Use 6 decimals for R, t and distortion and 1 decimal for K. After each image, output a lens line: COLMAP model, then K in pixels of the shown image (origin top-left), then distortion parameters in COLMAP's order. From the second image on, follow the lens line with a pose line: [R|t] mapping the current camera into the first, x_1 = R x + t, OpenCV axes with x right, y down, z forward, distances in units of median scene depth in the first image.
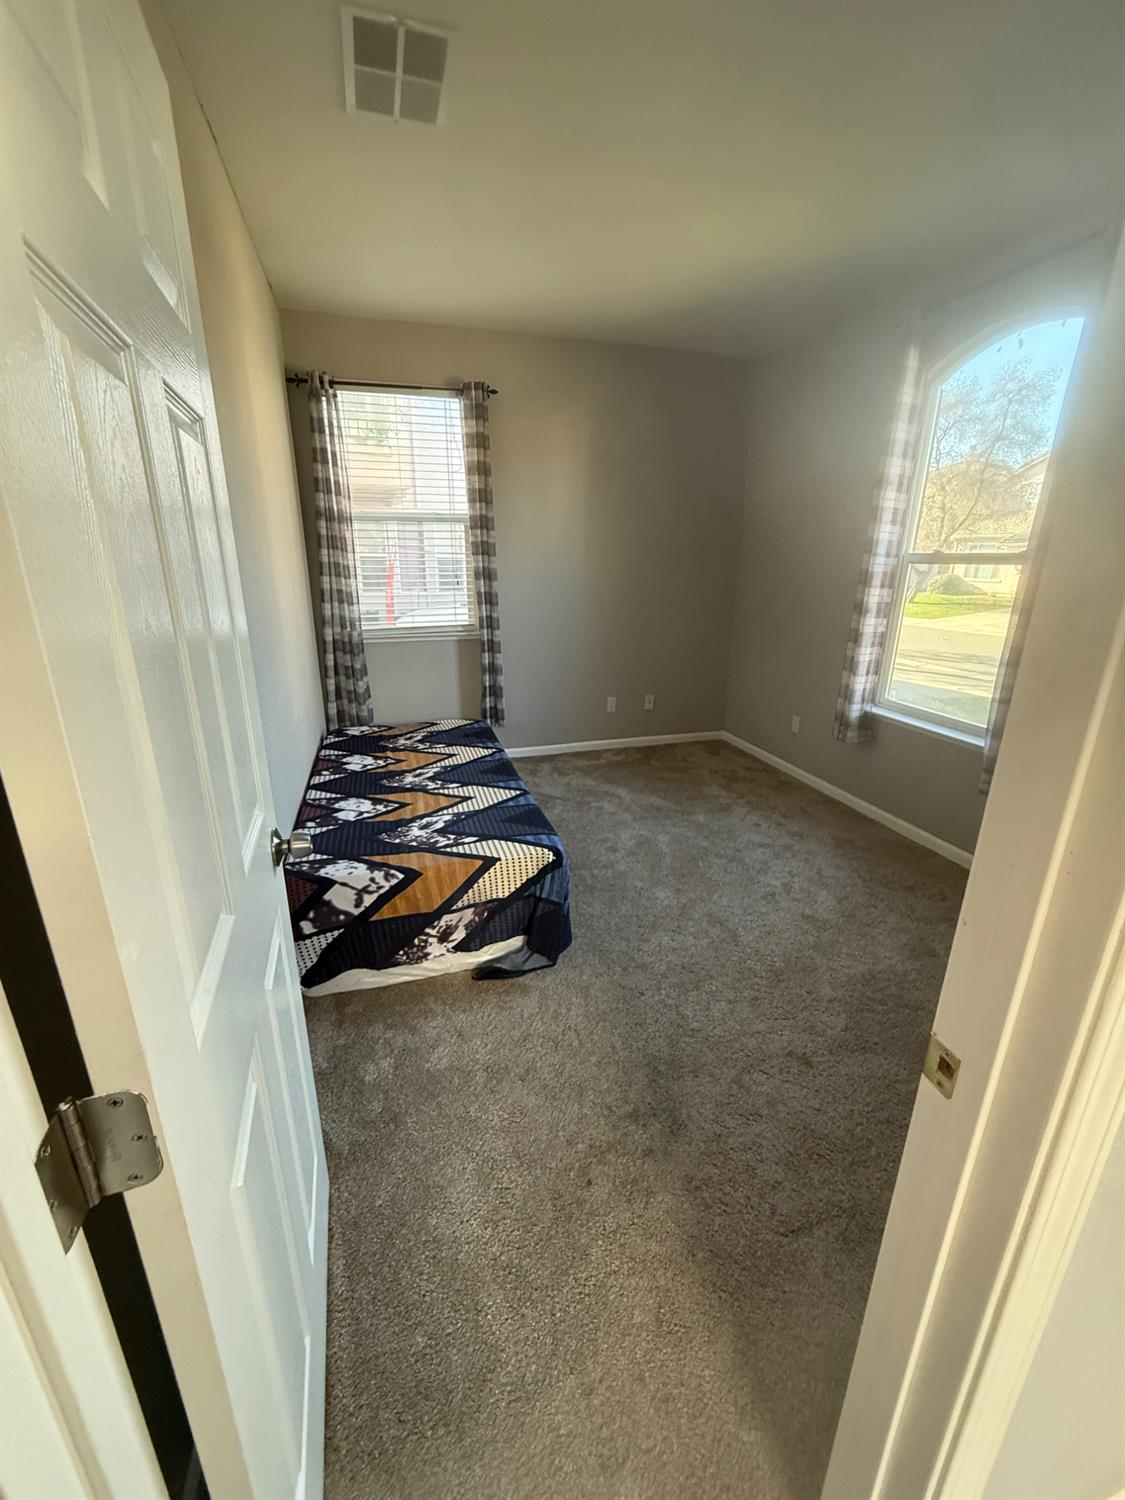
lens RADIAL K [[597.1, 0, 563.5], [0, 597.1, 745.9], [0, 0, 1]] dist [-0.001208, 0.000177]
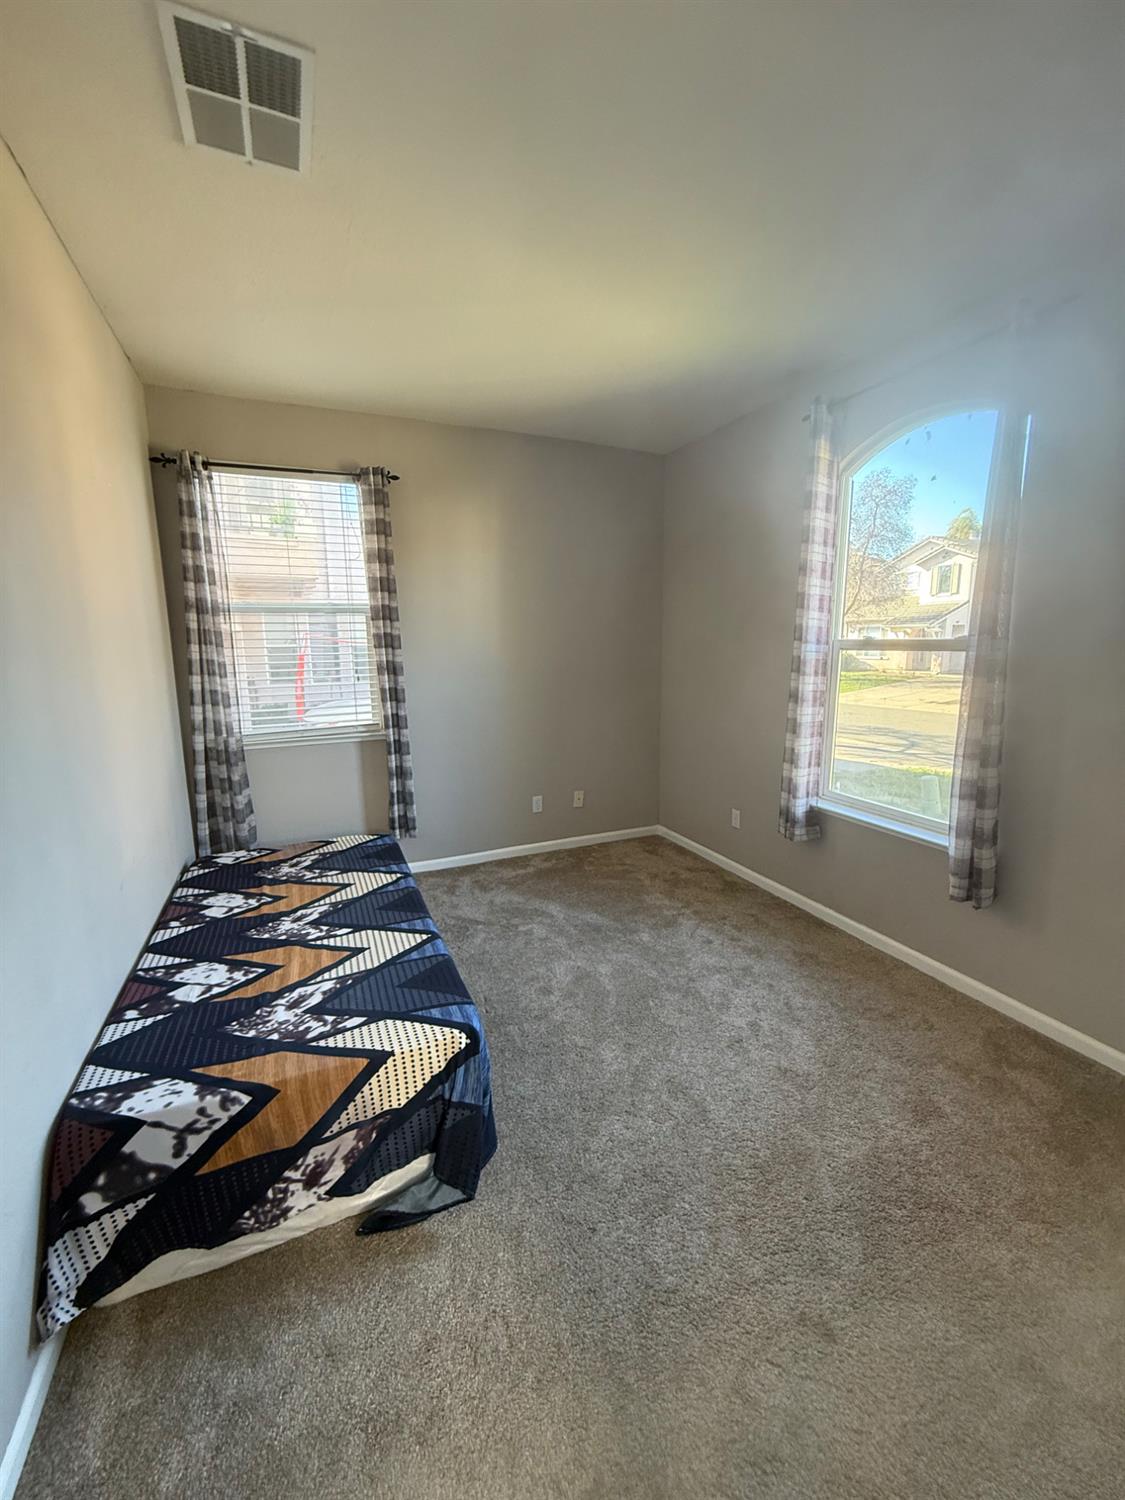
lens RADIAL K [[597.1, 0, 563.5], [0, 597.1, 745.9], [0, 0, 1]] dist [-0.001208, 0.000177]
pose [[0.991883, -0.036658, 0.121751, 0.018248], [0.052682, 0.989966, -0.131120, -0.053613], [-0.115723, 0.136470, 0.983862, 0.135305]]
